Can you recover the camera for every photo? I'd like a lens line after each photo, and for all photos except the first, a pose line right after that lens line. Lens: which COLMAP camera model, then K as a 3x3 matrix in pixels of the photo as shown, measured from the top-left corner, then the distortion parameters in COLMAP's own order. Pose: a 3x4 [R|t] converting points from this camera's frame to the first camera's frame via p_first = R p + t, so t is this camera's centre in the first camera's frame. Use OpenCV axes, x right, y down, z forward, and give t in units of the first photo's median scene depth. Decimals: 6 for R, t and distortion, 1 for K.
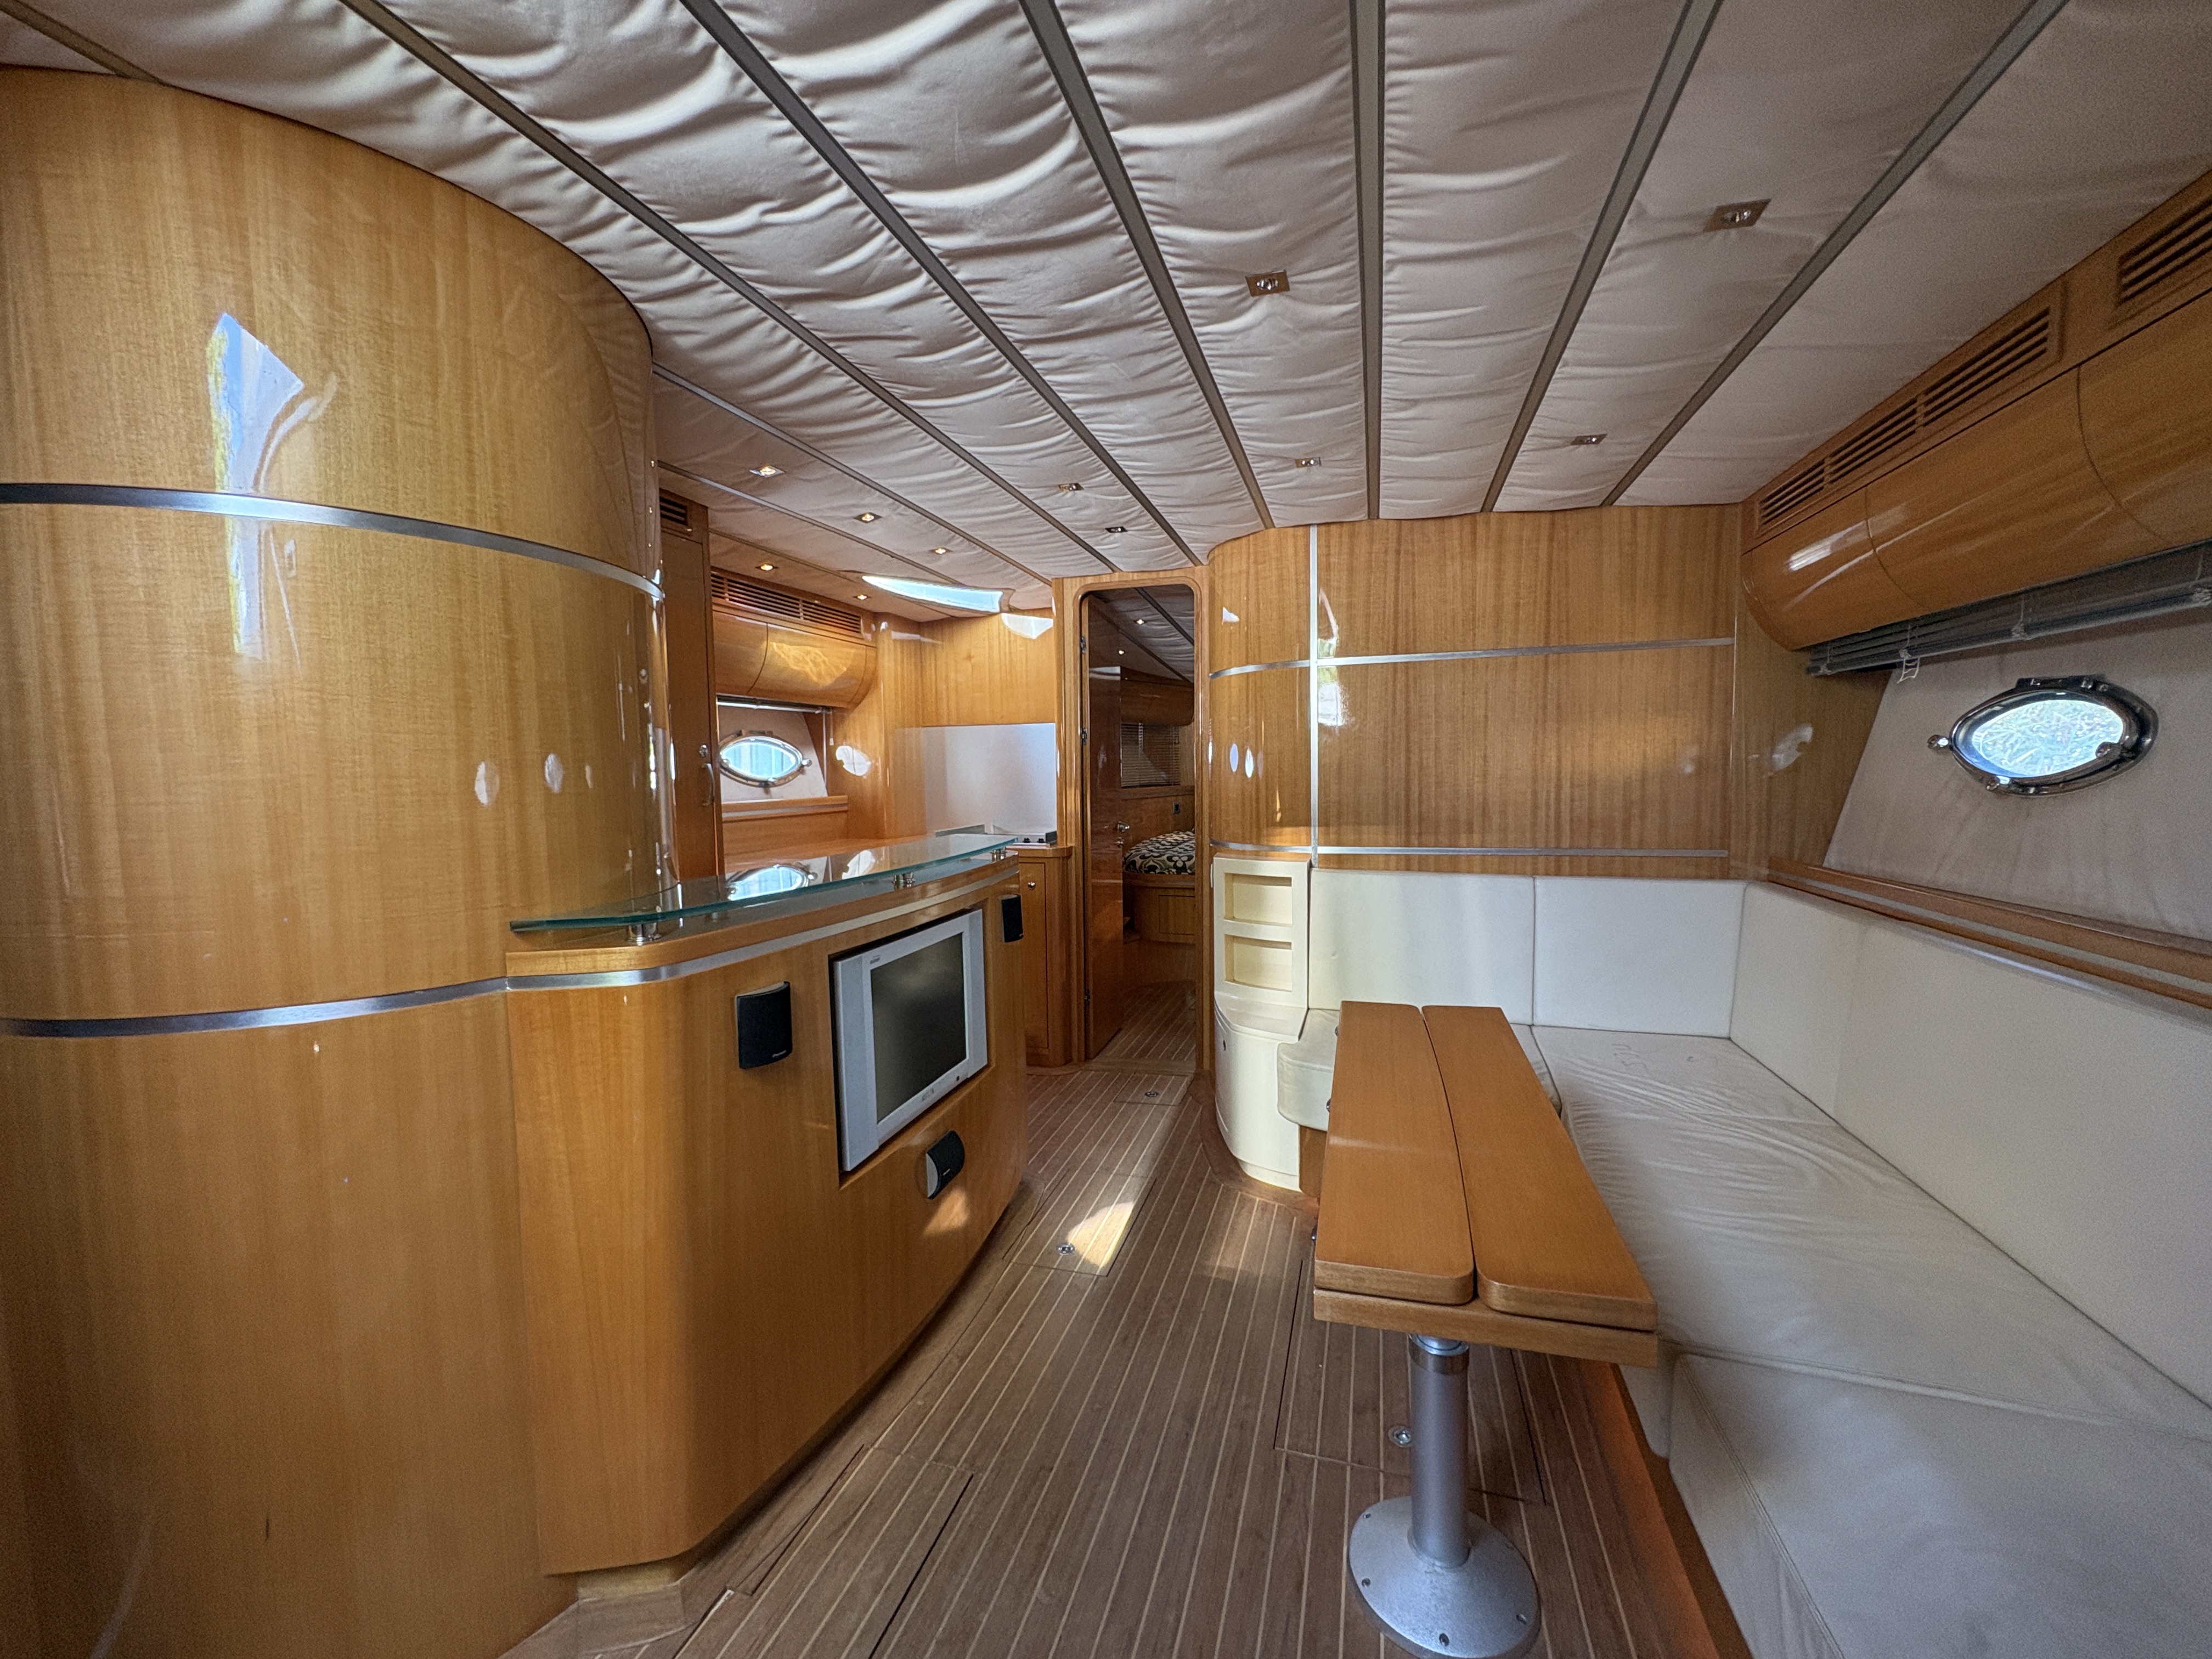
lens RADIAL K [[885.0, 0, 1106.3], [0, 885.0, 826.9], [0, 0, 1]] dist [0.001627, -0.000465]
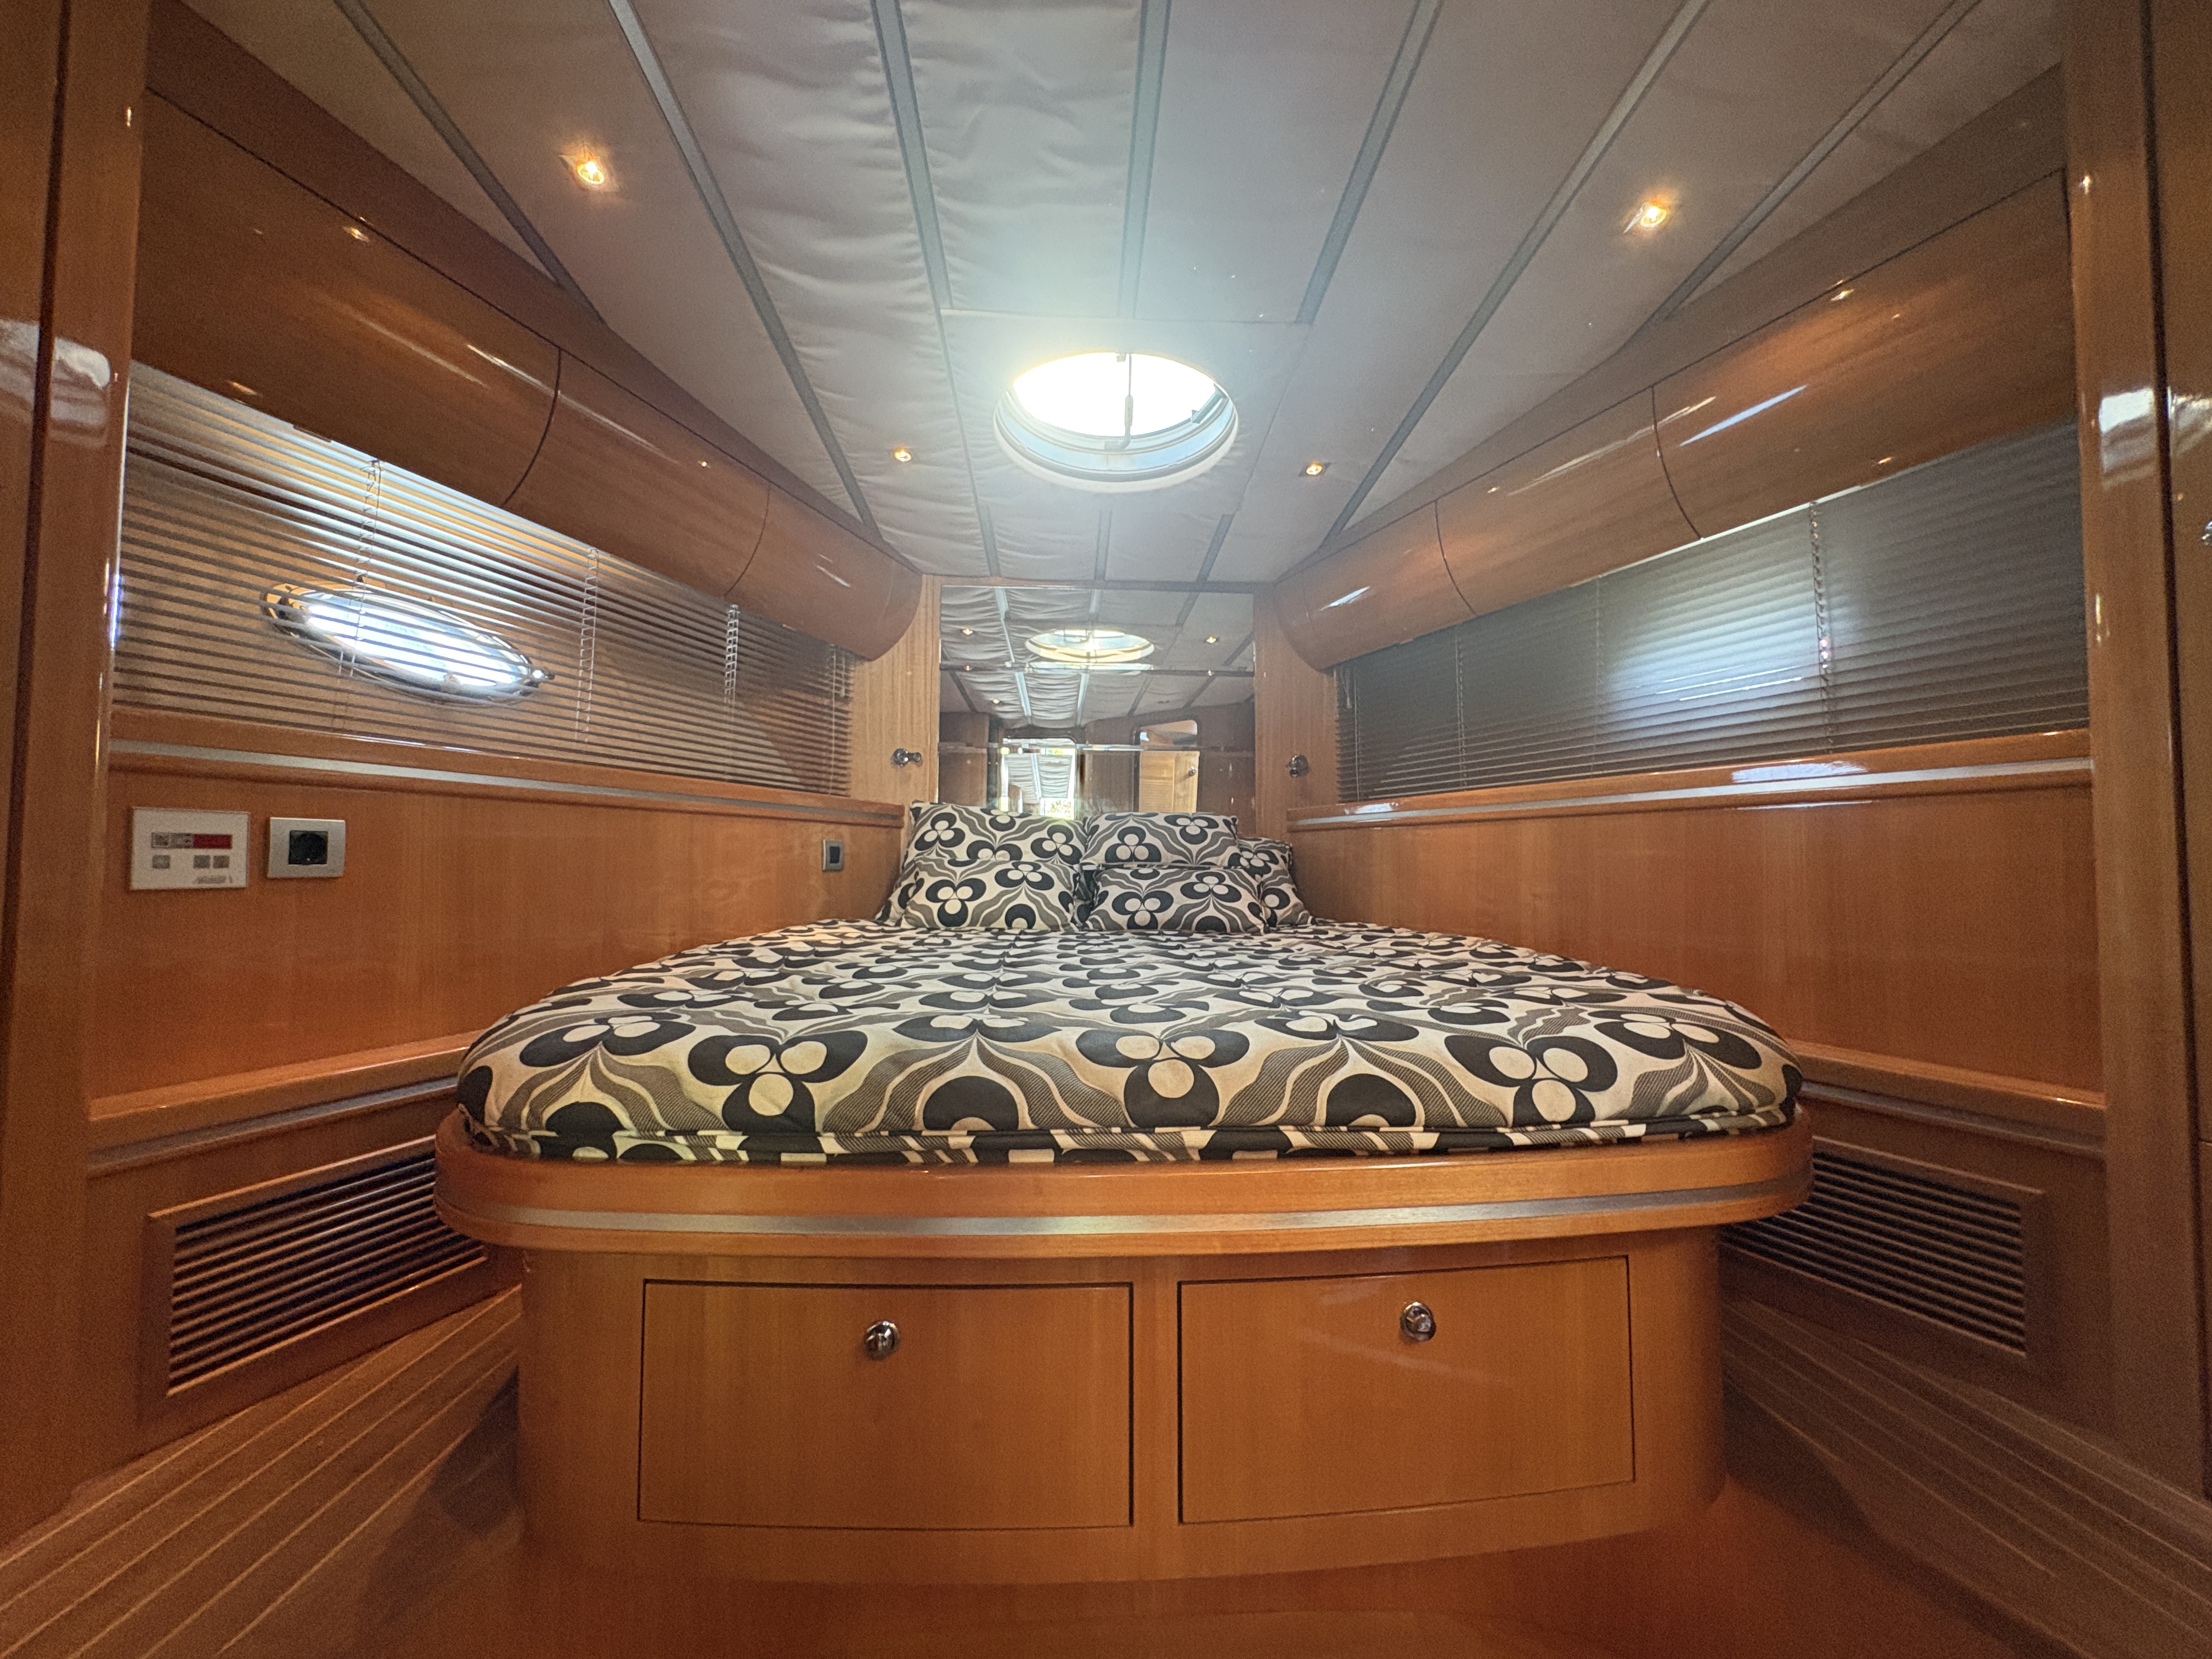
lens RADIAL K [[885.0, 0, 1106.3], [0, 885.0, 826.9], [0, 0, 1]] dist [0.001627, -0.000465]
pose [[0.942120, 0.034626, 0.333482, 0.150325], [0.004828, 0.993149, -0.116759, 0.023759], [-0.335240, 0.111611, 0.935498, 1.471143]]
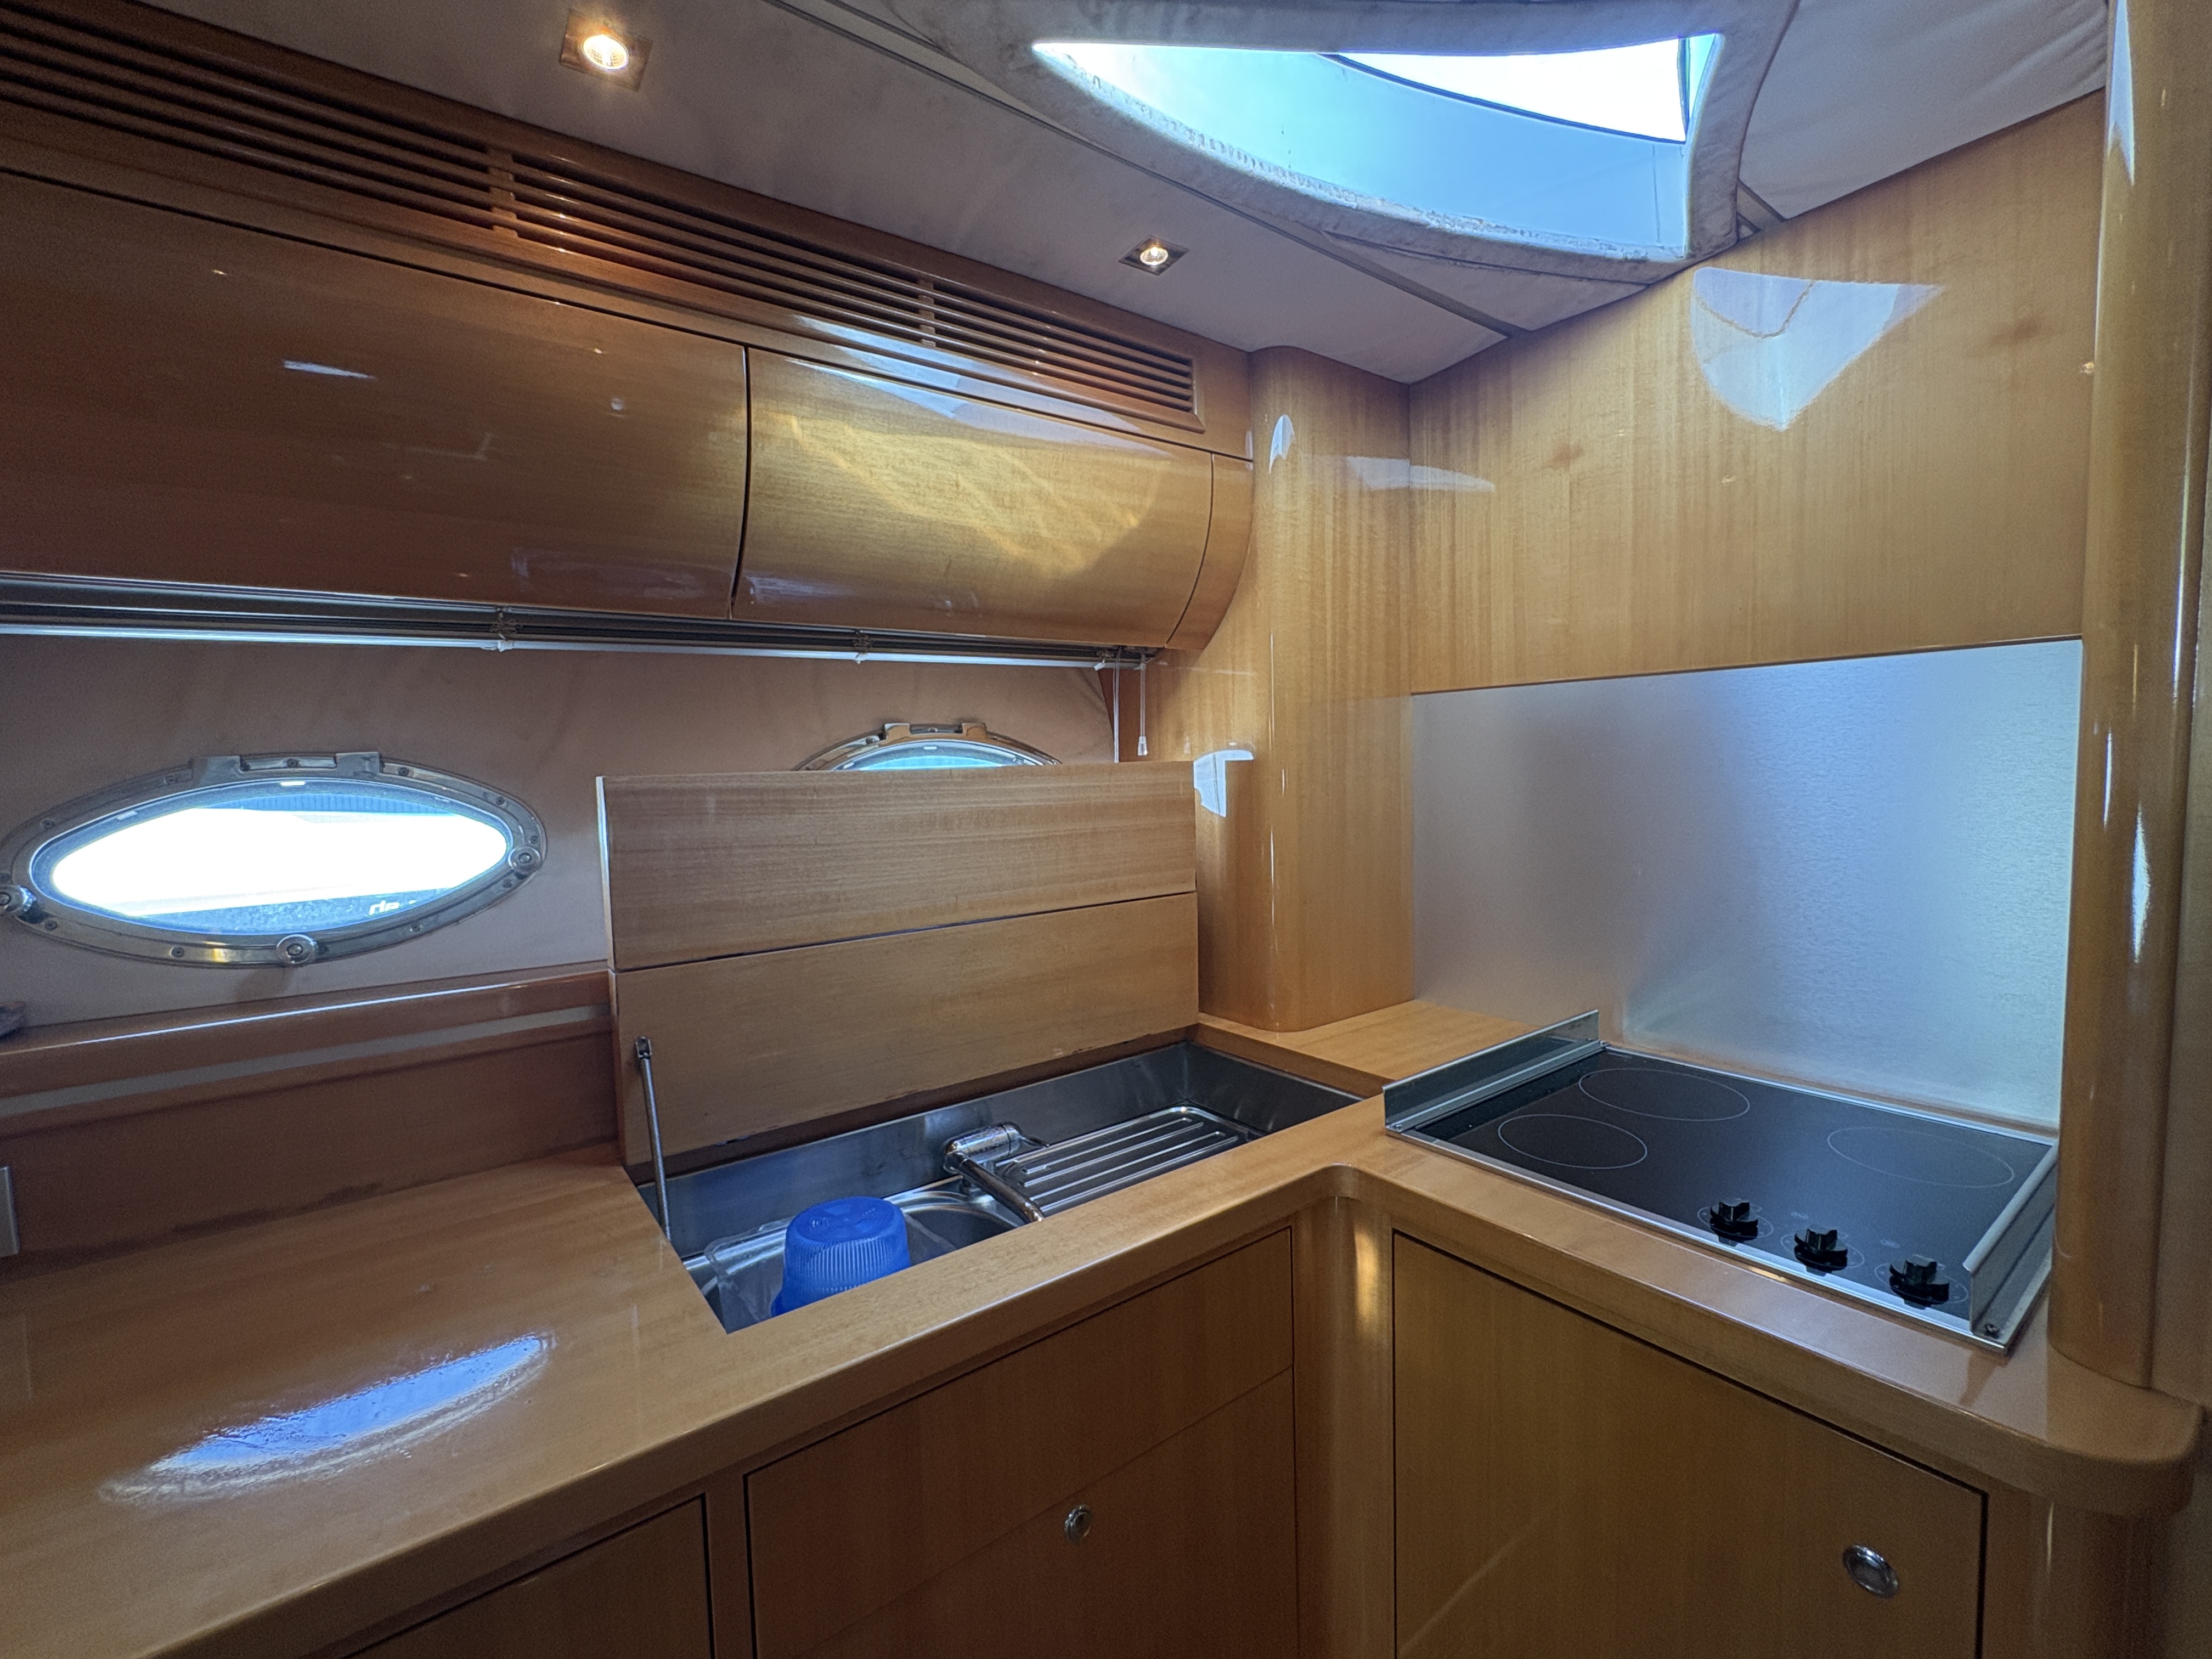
lens RADIAL K [[946.0, 0, 1097.5], [0, 946.0, 822.5], [0, 0, 1]] dist [-0.000968, 0.000022]
pose [[0.806587, 0.029272, -0.590390, -0.140801], [-0.023884, 0.999571, 0.016929, -0.107776], [0.590632, 0.000446, 0.806941, 1.026502]]
